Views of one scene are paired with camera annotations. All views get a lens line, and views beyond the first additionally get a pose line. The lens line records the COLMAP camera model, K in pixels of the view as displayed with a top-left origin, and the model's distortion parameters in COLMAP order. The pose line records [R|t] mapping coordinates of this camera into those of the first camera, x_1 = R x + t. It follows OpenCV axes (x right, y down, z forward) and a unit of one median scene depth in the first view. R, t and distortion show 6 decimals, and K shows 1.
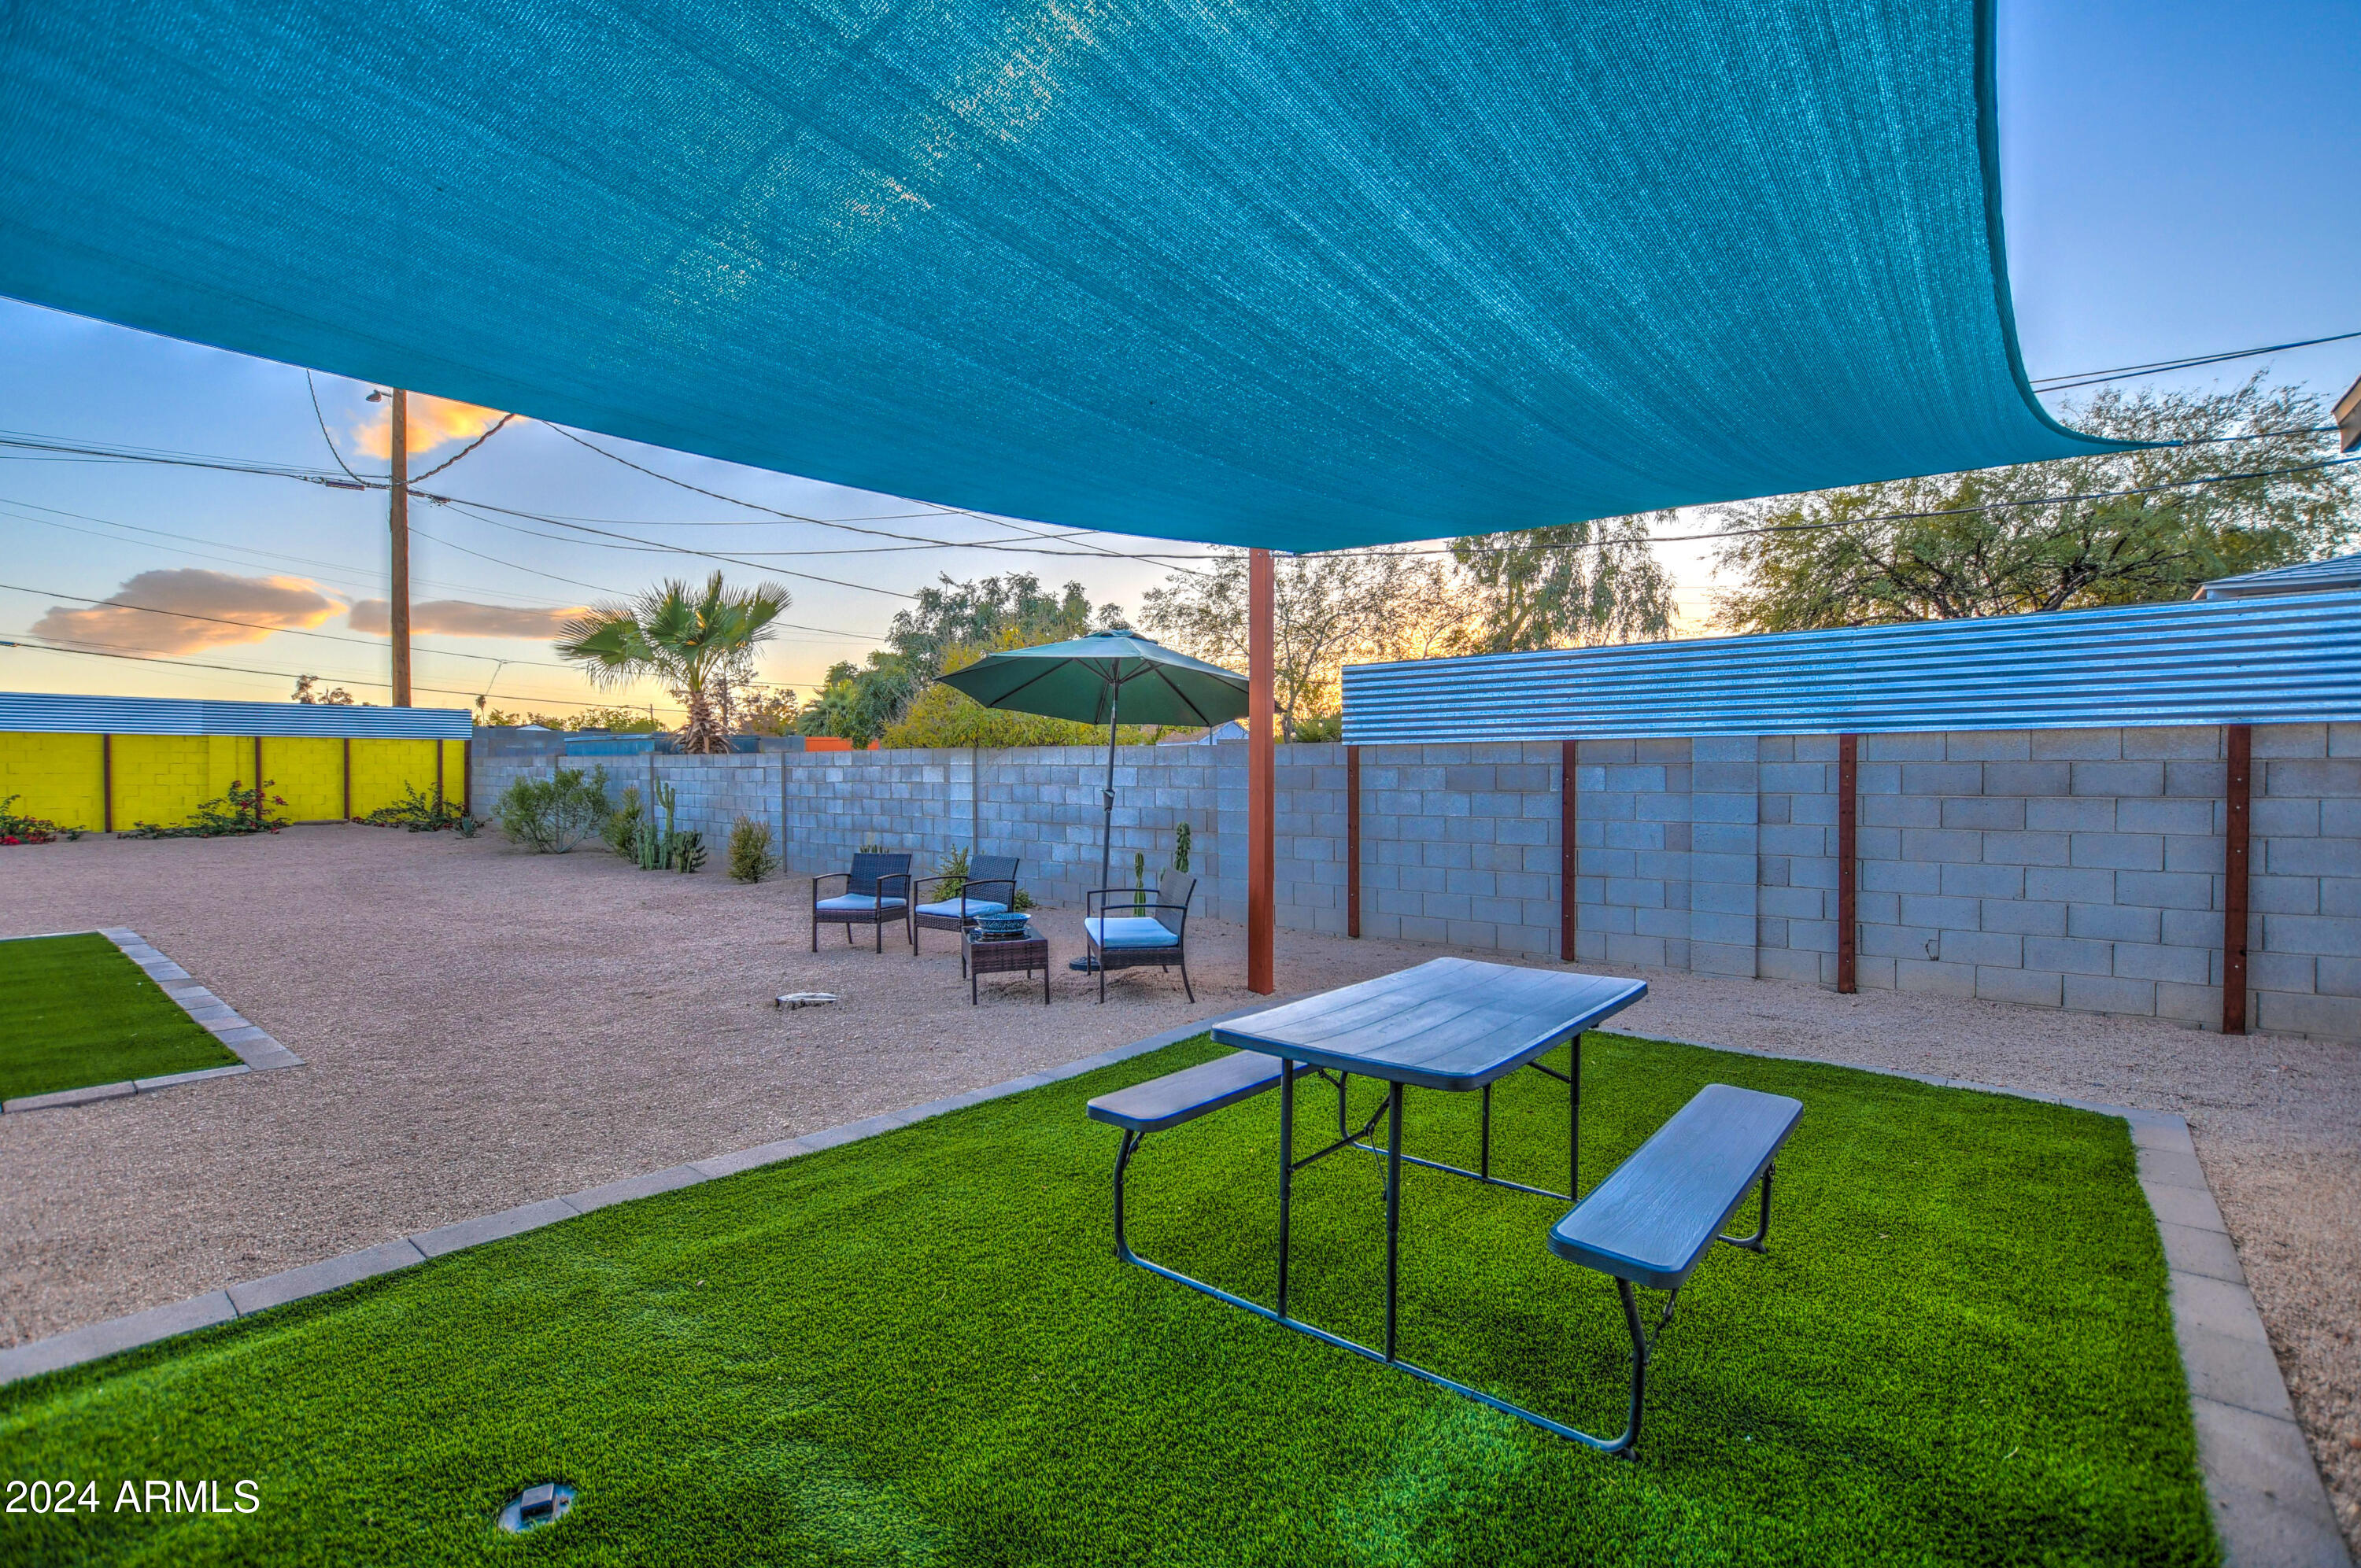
lens RADIAL K [[1057.6, 0, 1174.0], [0, 1057.6, 790.6], [0, 0, 1]] dist [-0.027326, 0.003704]
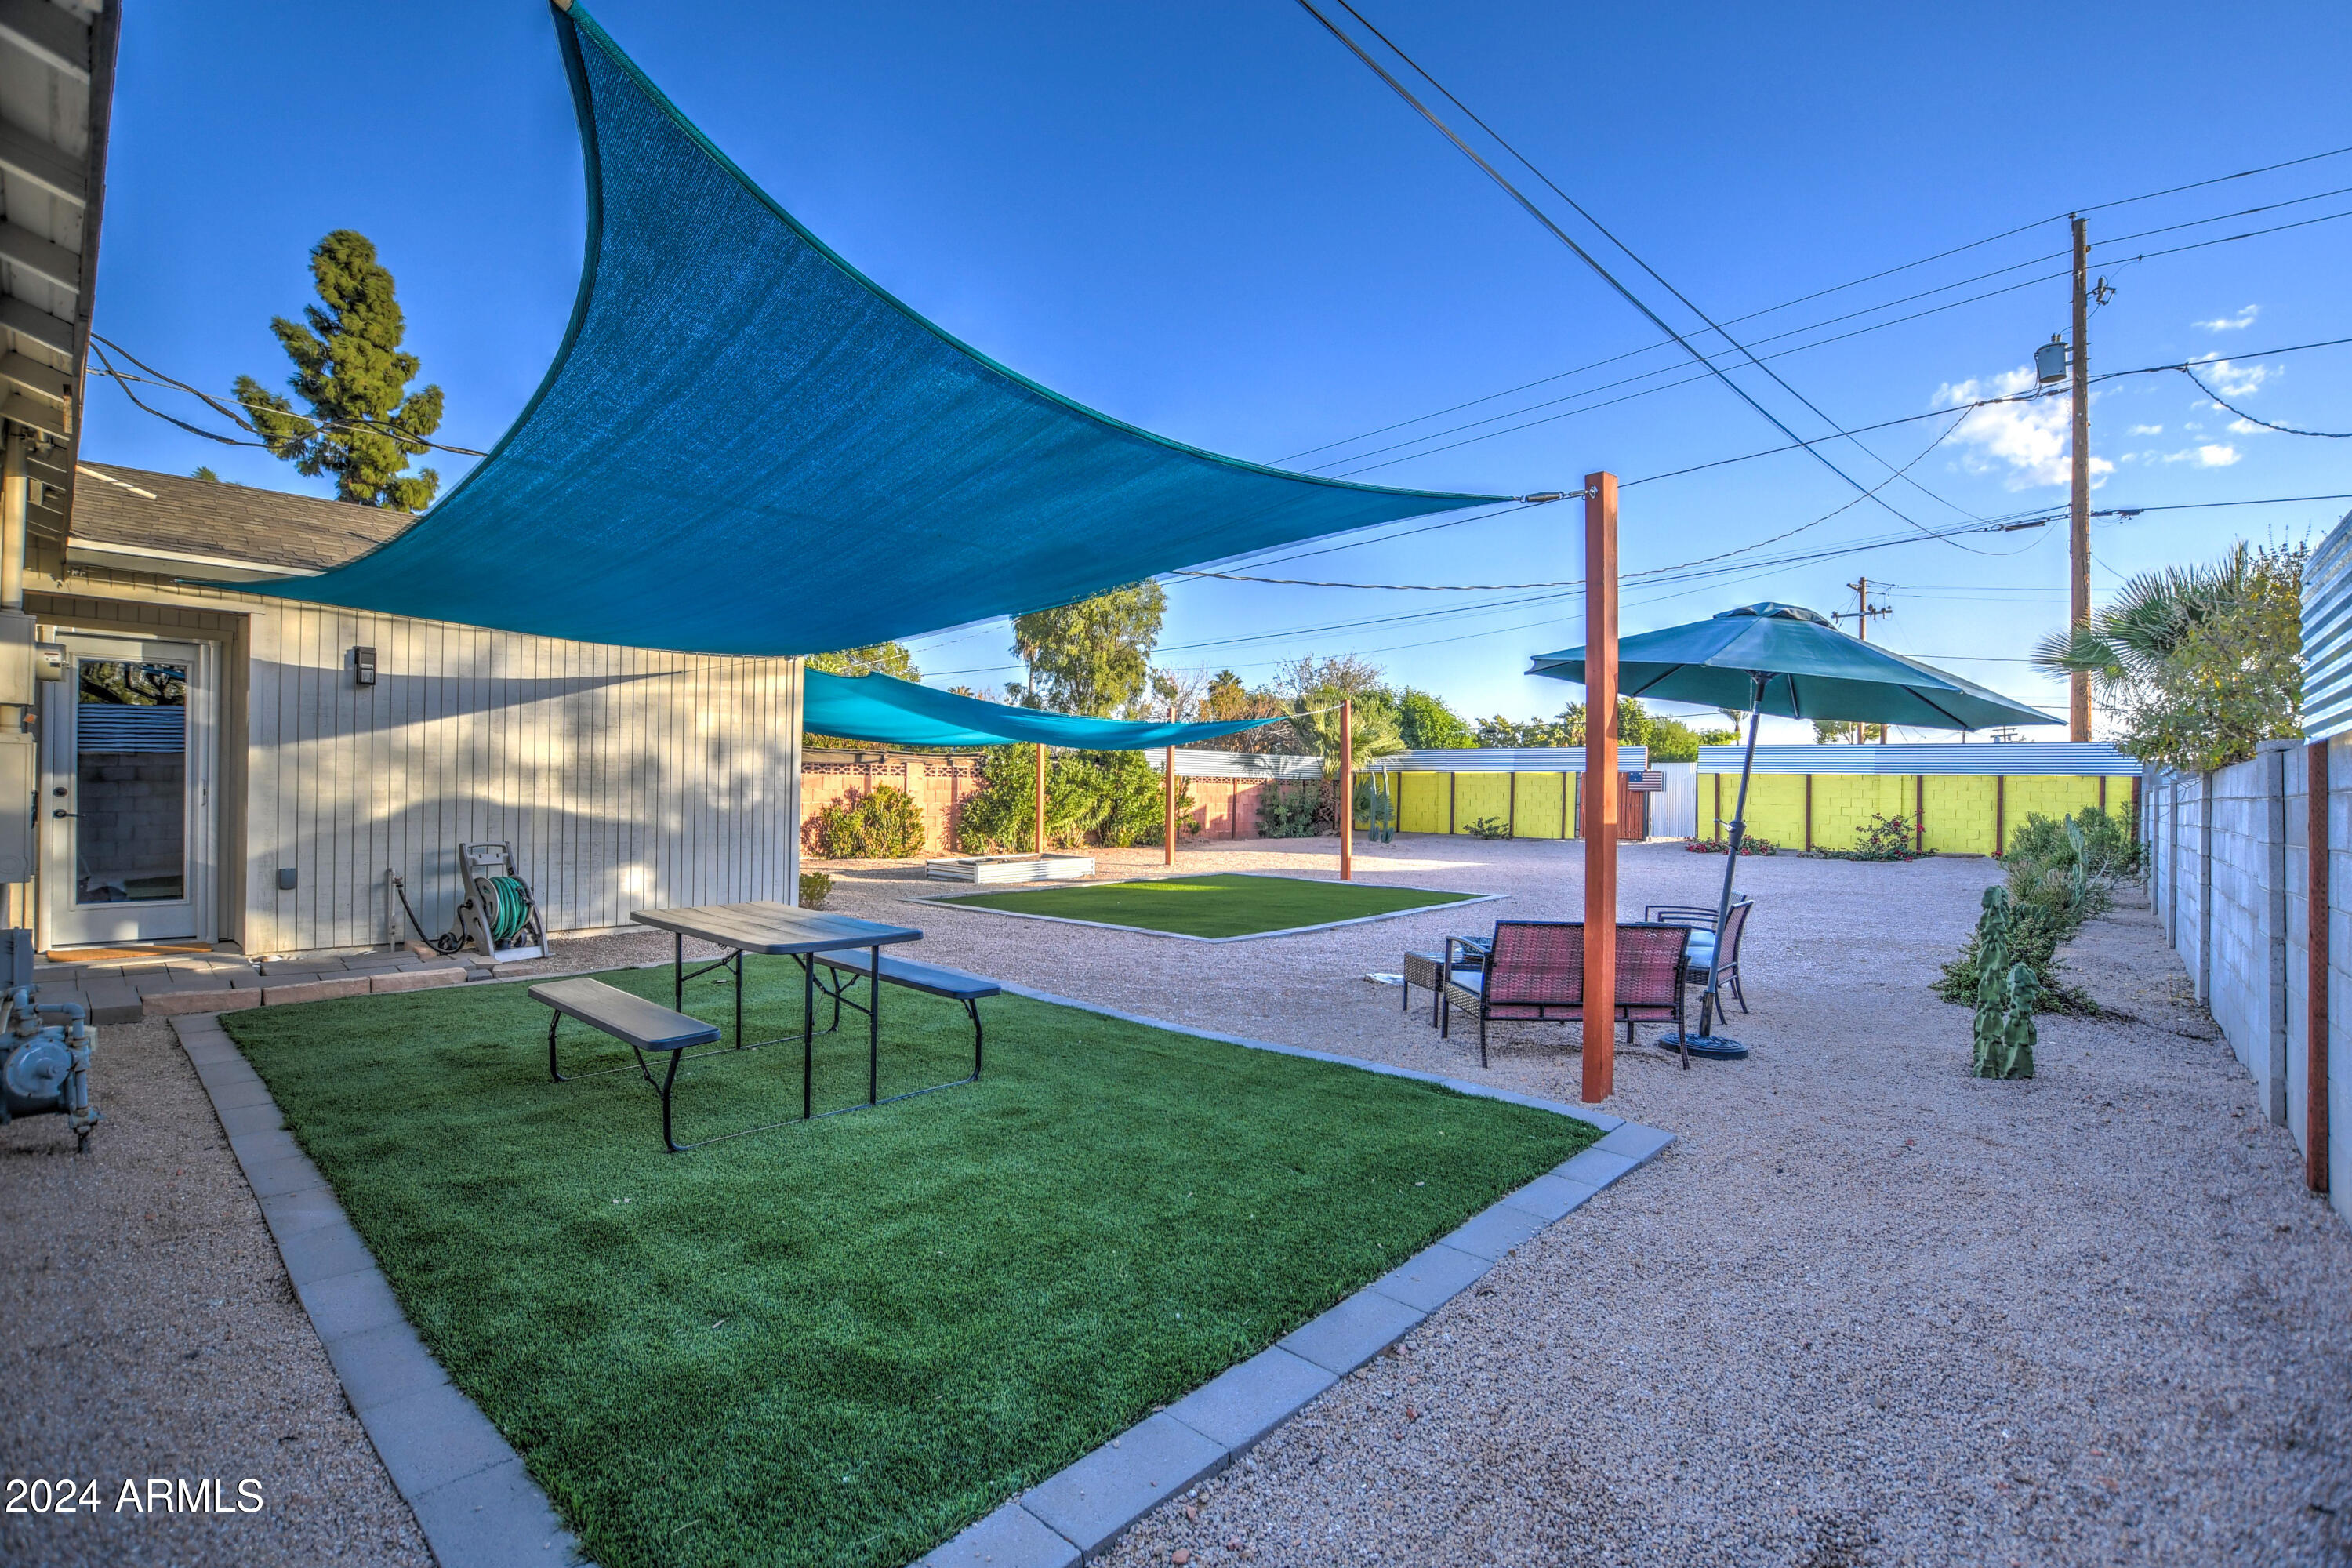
lens RADIAL K [[1050.3, 0, 1166.2], [0, 1050.3, 783.6], [0, 0, 1]] dist [-0.028231, 0.003659]
pose [[-0.039252, -0.007587, -0.999201, 0.433337], [-0.042112, 0.999095, -0.005932, -0.004460], [0.998342, 0.041846, -0.039536, 0.395259]]
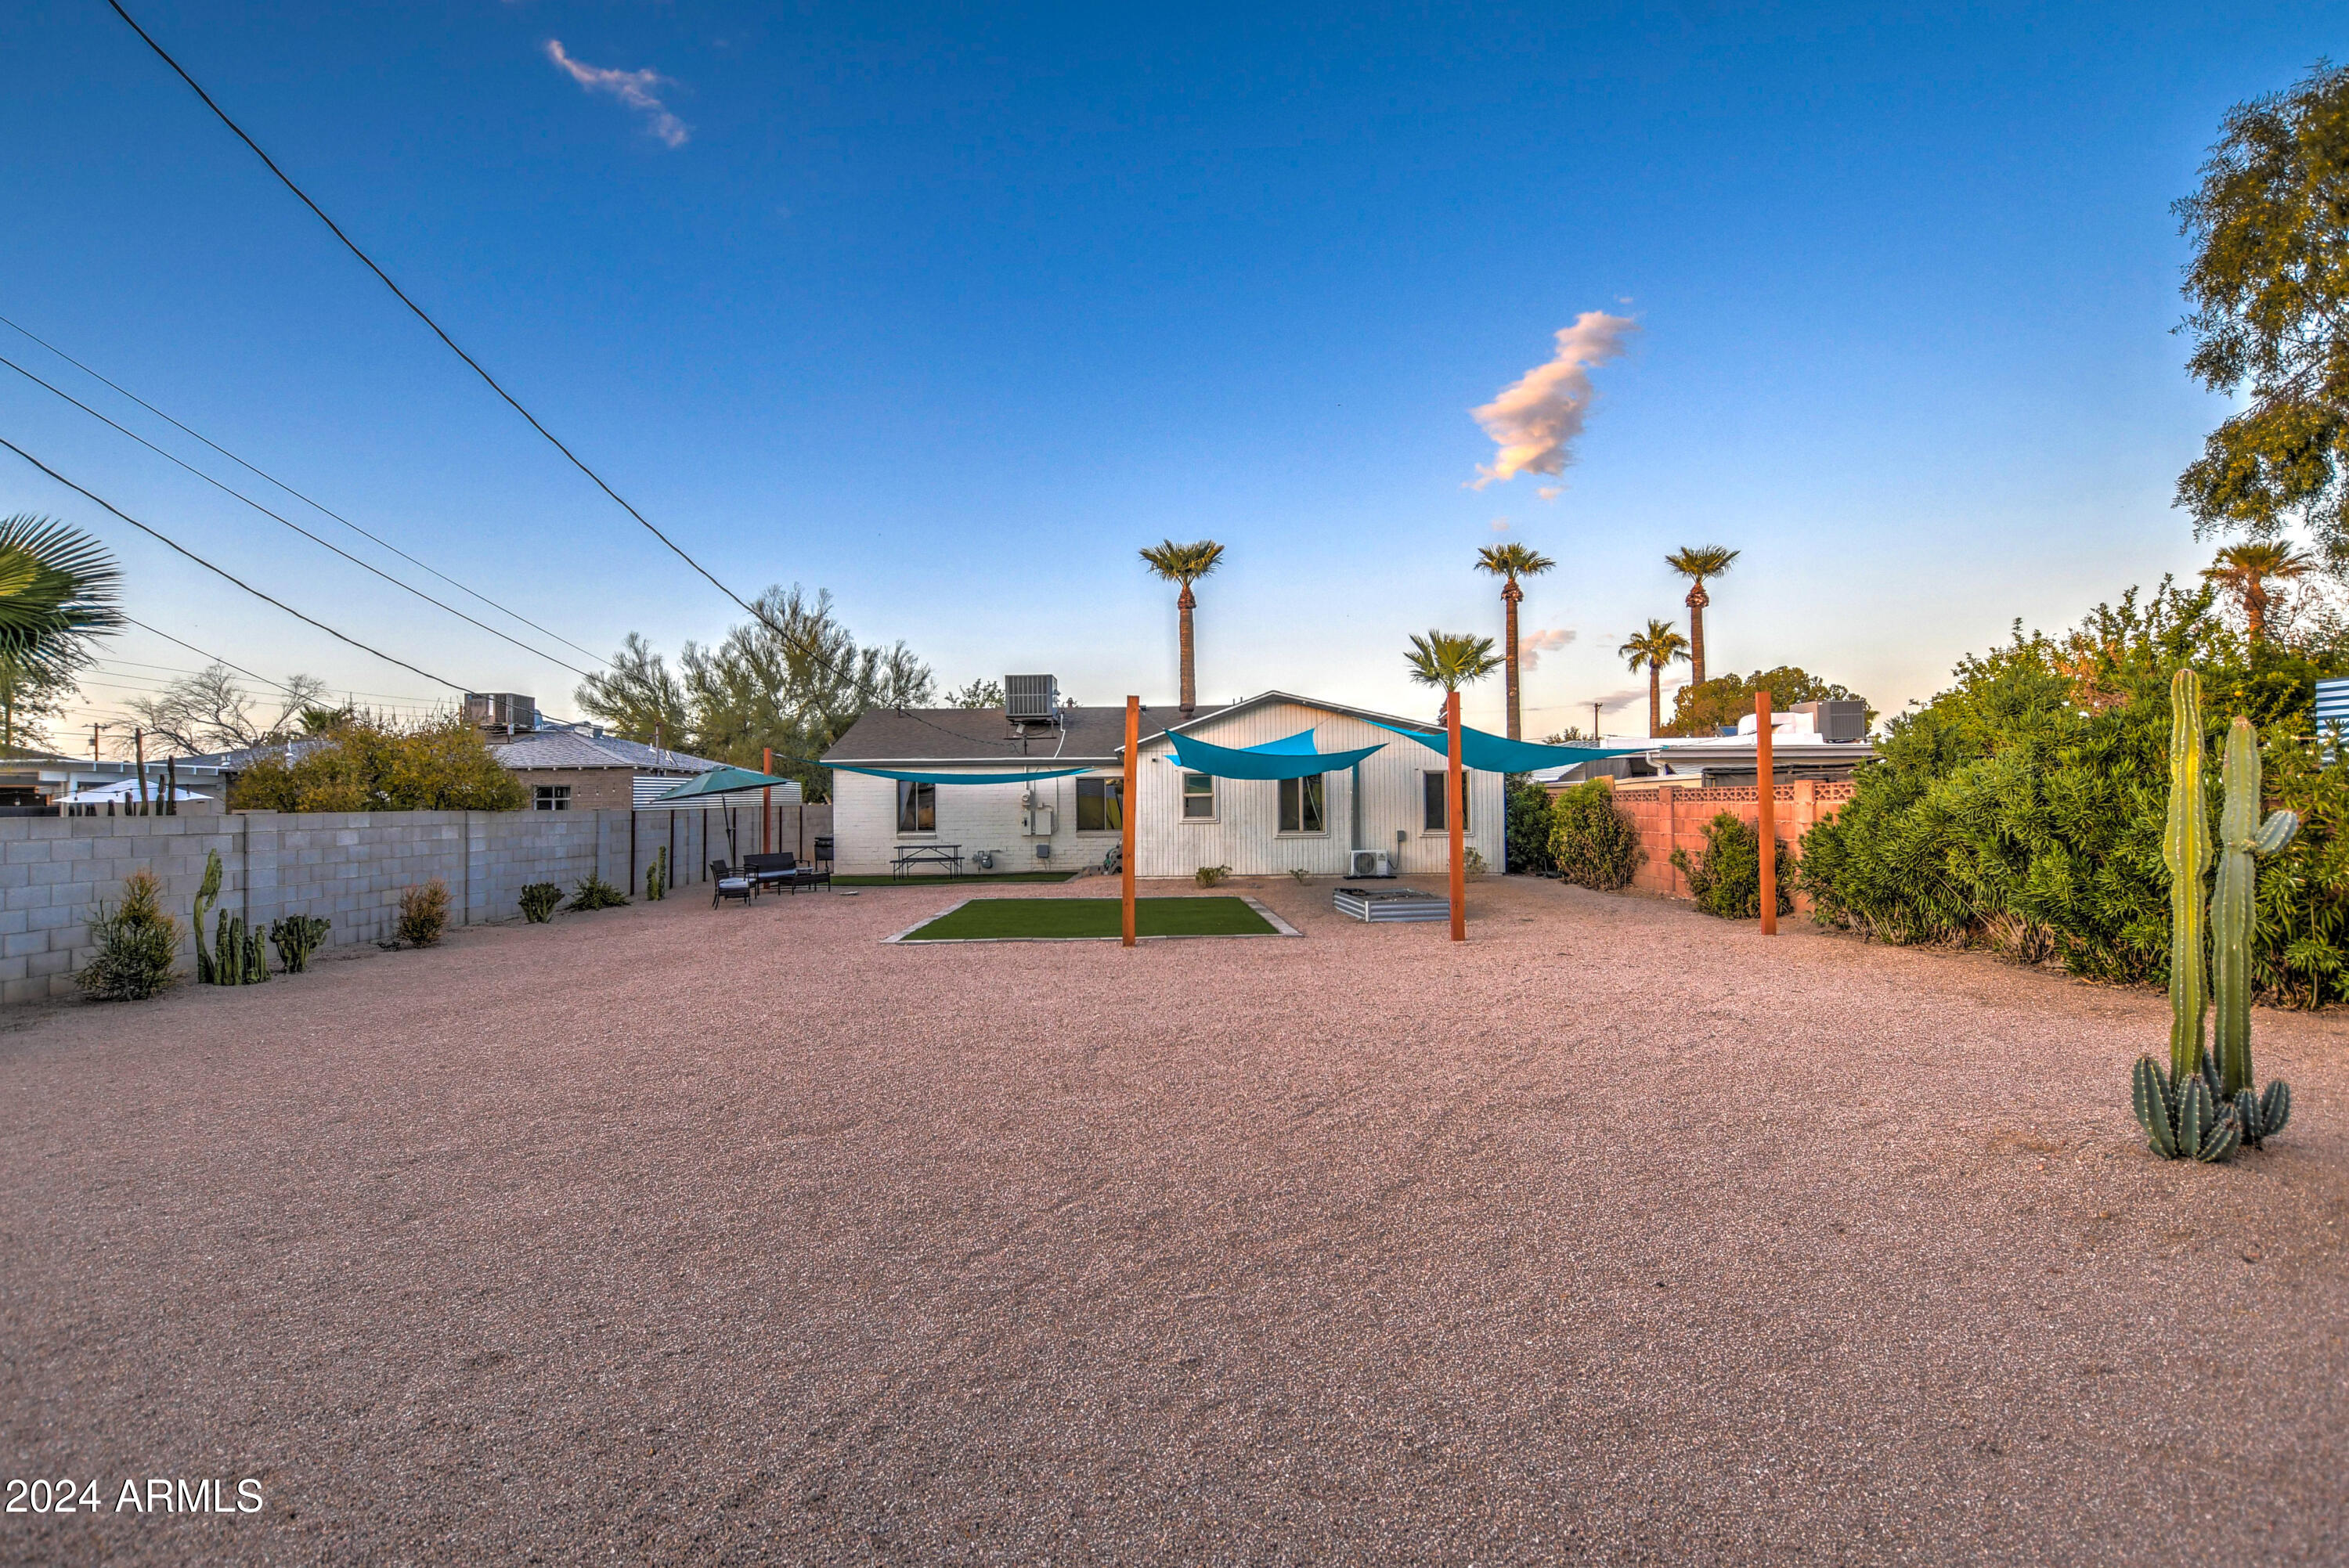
lens RADIAL K [[1110.7, 0, 1164.6], [0, 1110.7, 796.9], [0, 0, 1]] dist [-0.029525, -0.000422]
pose [[-0.646201, 0.012589, 0.763064, -1.777247], [0.029130, 0.999542, 0.008179, -0.043832], [-0.762611, 0.027514, -0.646272, 1.227214]]
